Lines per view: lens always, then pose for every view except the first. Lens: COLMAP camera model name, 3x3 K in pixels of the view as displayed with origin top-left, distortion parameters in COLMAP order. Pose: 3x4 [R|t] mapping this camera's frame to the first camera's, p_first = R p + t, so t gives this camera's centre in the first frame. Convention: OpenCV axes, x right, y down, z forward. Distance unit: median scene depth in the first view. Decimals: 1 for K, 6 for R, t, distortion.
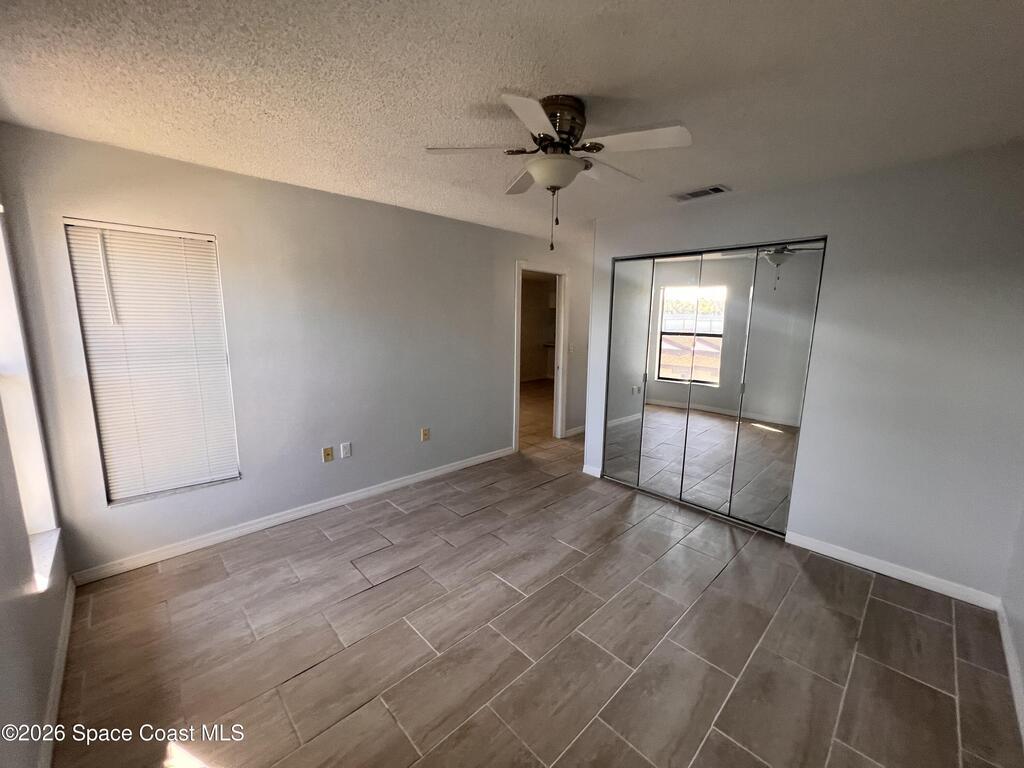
lens RADIAL K [[409.4, 0, 511.4], [0, 409.4, 385.0], [0, 0, 1]] dist [0.000428, 0.000344]
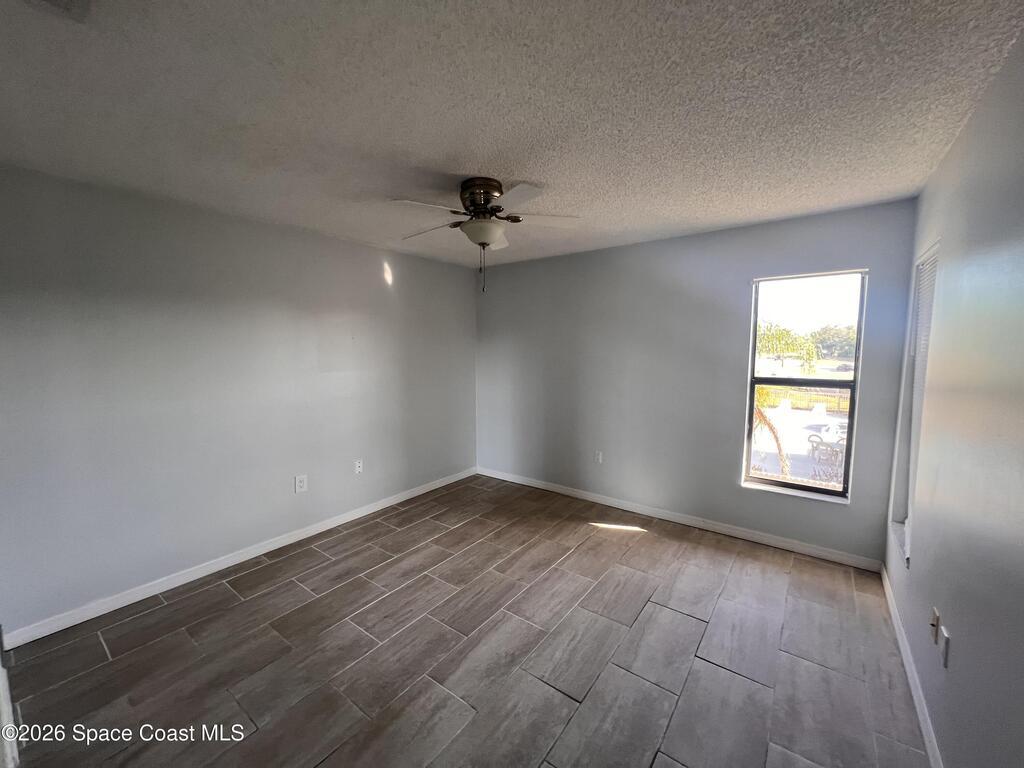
lens RADIAL K [[409.4, 0, 511.5], [0, 409.4, 383.0], [0, 0, 1]] dist [0.000428, 0.000344]
pose [[-0.987061, 0.005243, -0.160261, 0.180472], [-0.035348, 0.967762, 0.249373, -0.307941], [0.156402, 0.251811, -0.955055, 1.873582]]
